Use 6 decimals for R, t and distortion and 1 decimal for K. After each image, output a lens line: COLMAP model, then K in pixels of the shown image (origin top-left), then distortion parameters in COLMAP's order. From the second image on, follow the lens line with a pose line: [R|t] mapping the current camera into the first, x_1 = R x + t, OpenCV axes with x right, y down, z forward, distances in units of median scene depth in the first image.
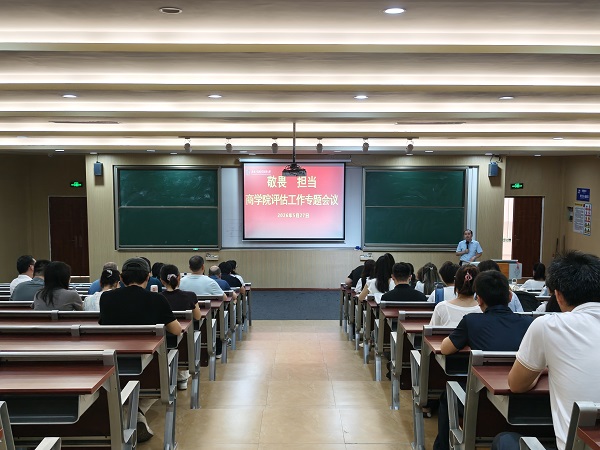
lens RADIAL K [[620.1, 0, 299.9], [0, 620.1, 224.3], [0, 0, 1]] dist [0.027388, 0.000000]
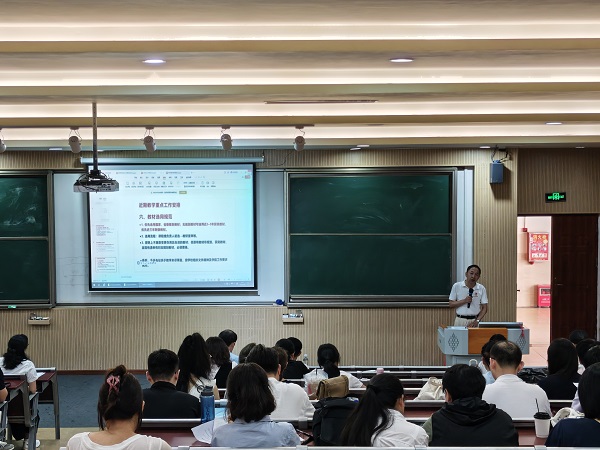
lens RADIAL K [[984.3, 0, 304.2], [0, 984.3, 224.3], [0, 0, 1]] dist [0.035907, 0.000000]
pose [[0.999954, -0.009002, -0.003215, 0.128690], [0.008905, 0.999531, -0.029286, -0.010455], [0.003477, 0.029256, 0.999566, 0.032657]]
